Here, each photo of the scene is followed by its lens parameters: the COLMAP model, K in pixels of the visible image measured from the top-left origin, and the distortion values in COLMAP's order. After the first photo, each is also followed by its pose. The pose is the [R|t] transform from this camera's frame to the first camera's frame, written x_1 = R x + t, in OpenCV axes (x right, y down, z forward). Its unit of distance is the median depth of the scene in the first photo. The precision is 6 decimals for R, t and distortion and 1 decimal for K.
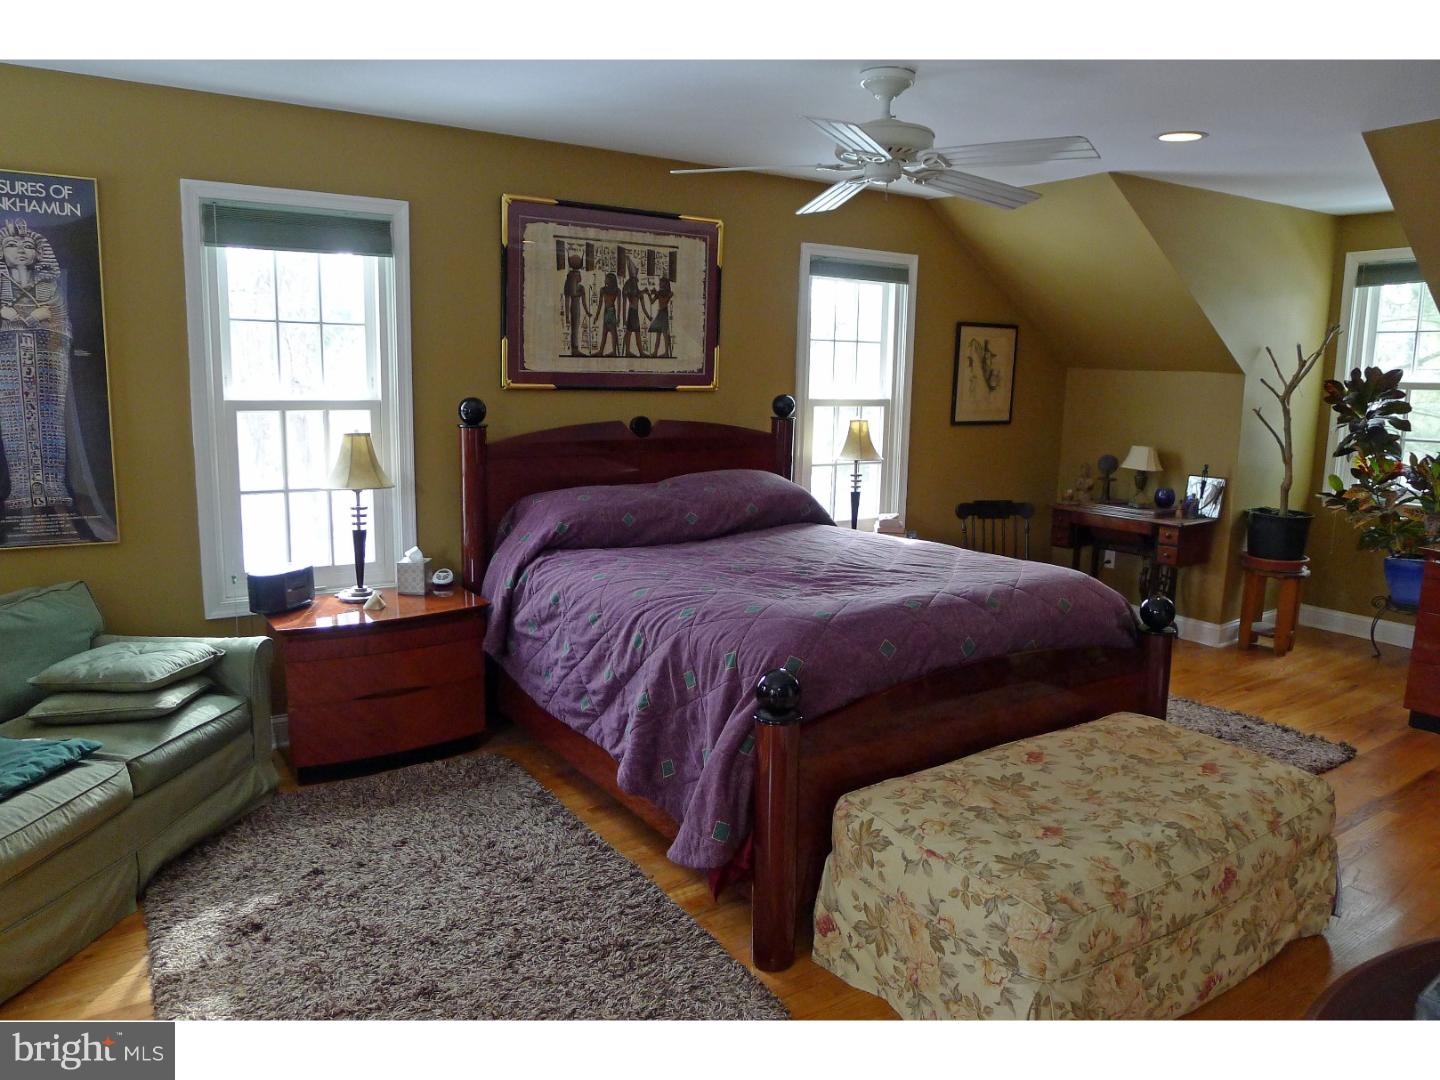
lens RADIAL K [[1006.5, 0, 714.4], [0, 1006.5, 533.2], [0, 0, 1]] dist [-0.055913, 0.015701]
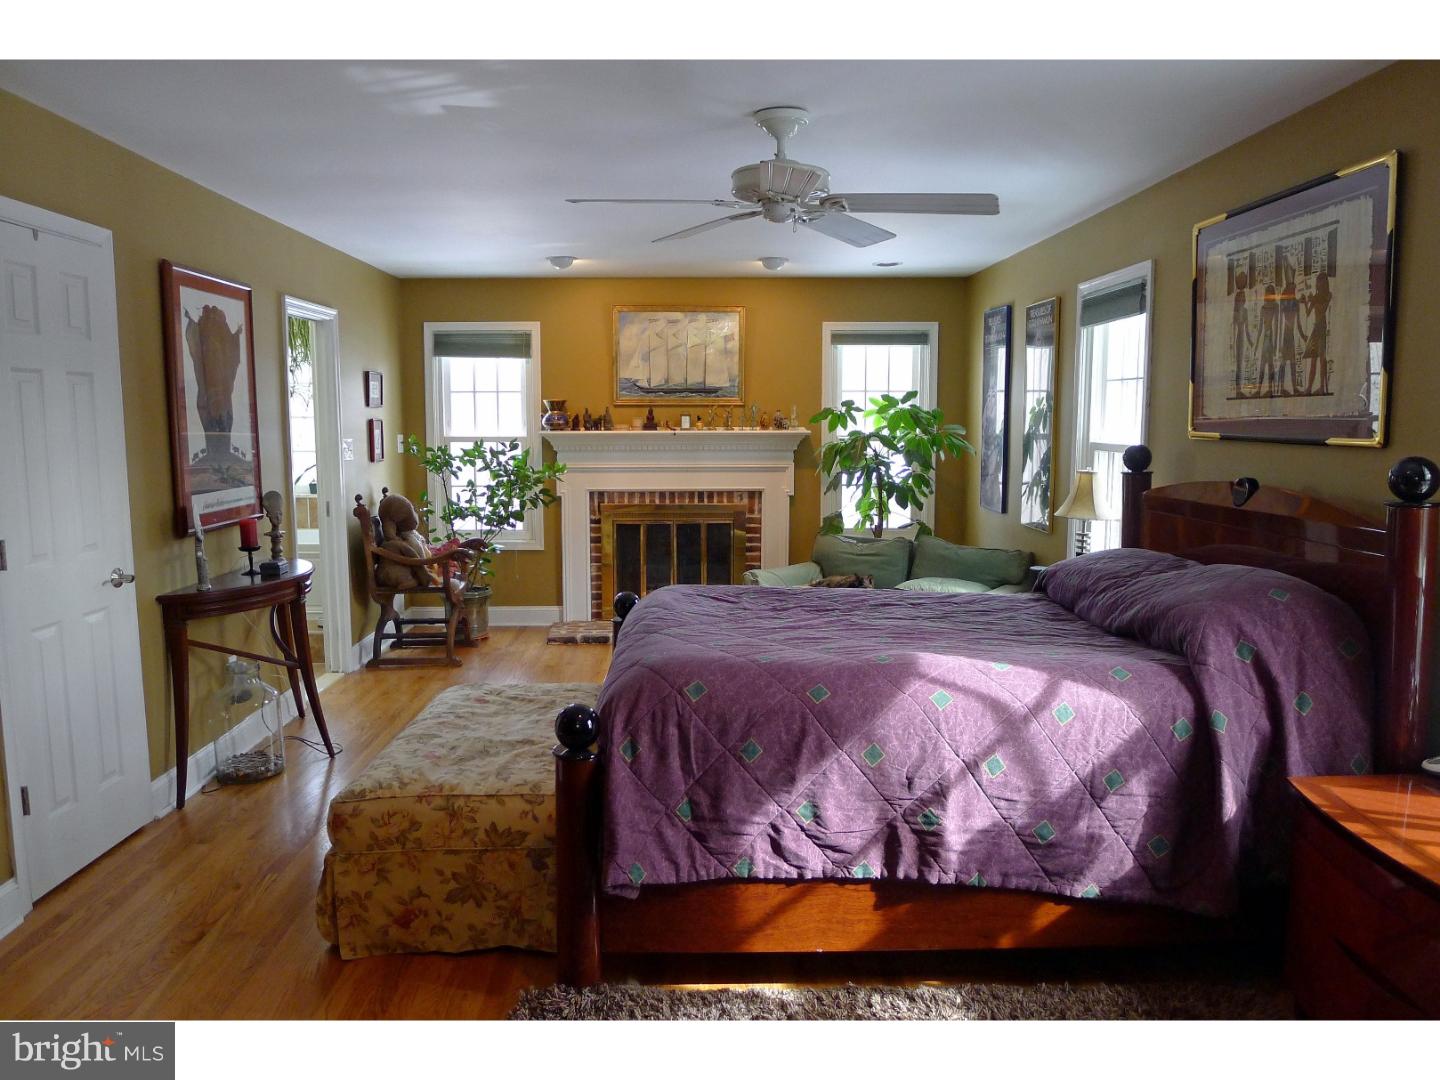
lens RADIAL K [[1006.5, 0, 690.5], [0, 1006.5, 531.6], [0, 0, 1]] dist [-0.055913, 0.015701]
pose [[-0.562898, 0.087053, -0.821929, 0.749500], [-0.117631, 0.975878, 0.183917, -0.164142], [0.818113, 0.200211, -0.539079, 1.073682]]
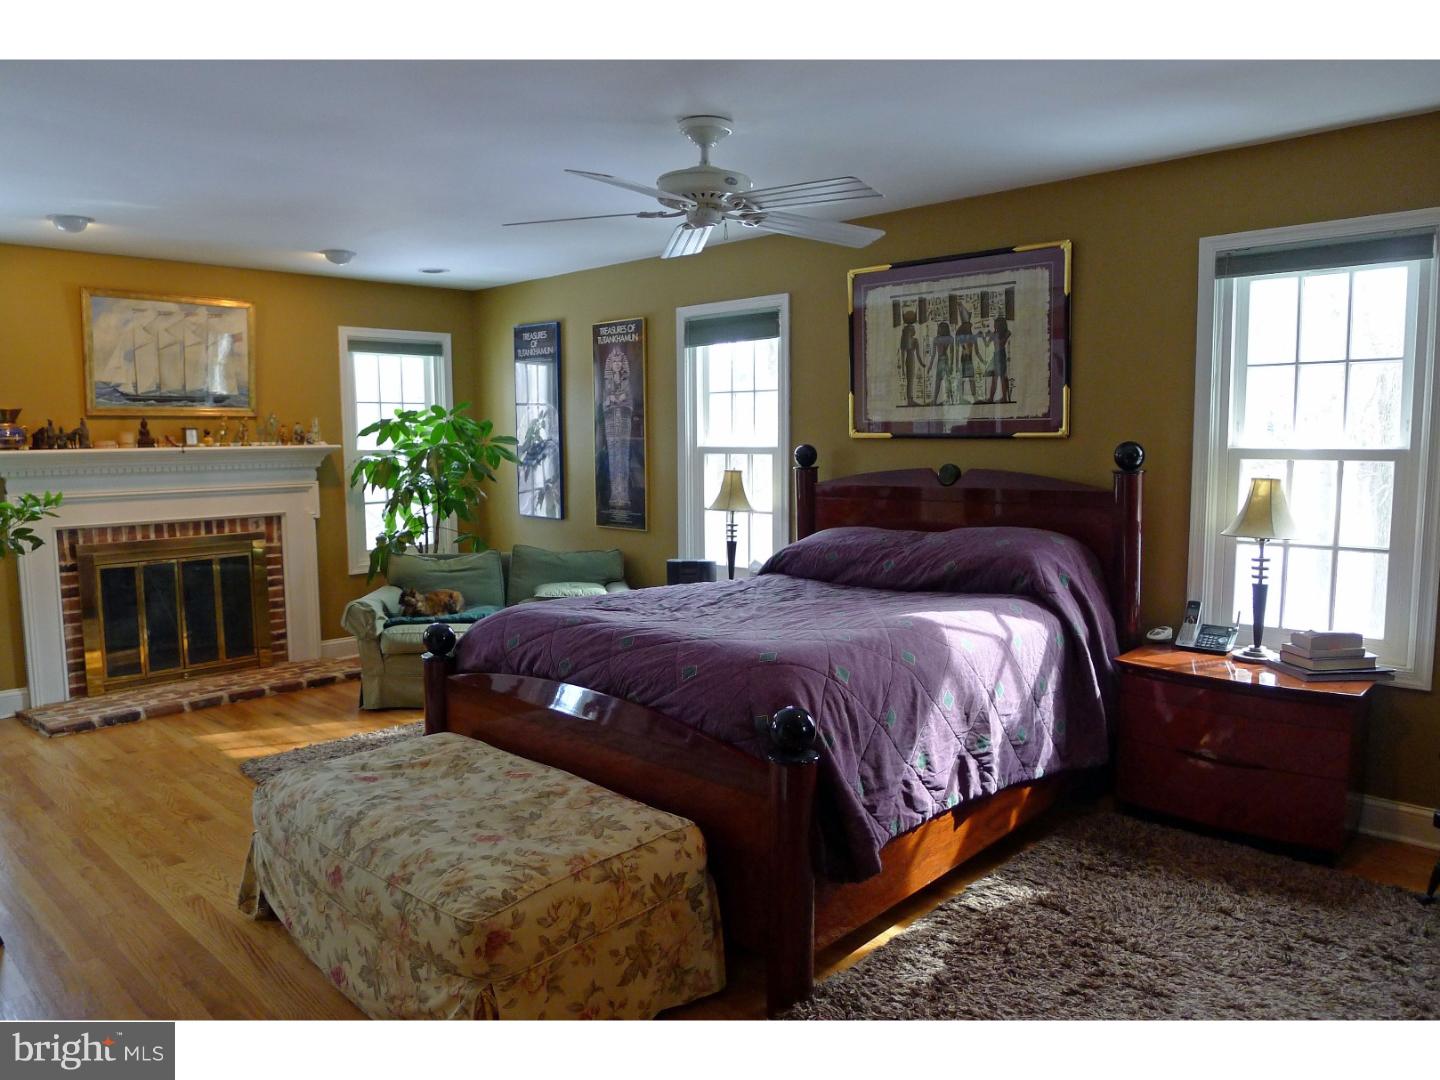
lens RADIAL K [[1006.5, 0, 720.0], [0, 1006.5, 532.4], [0, 0, 1]] dist [-0.055913, 0.015701]
pose [[0.214281, 0.084685, -0.973094, 0.841144], [-0.125869, 0.990323, 0.058467, -0.080617], [0.968628, 0.109954, 0.222866, 0.578757]]
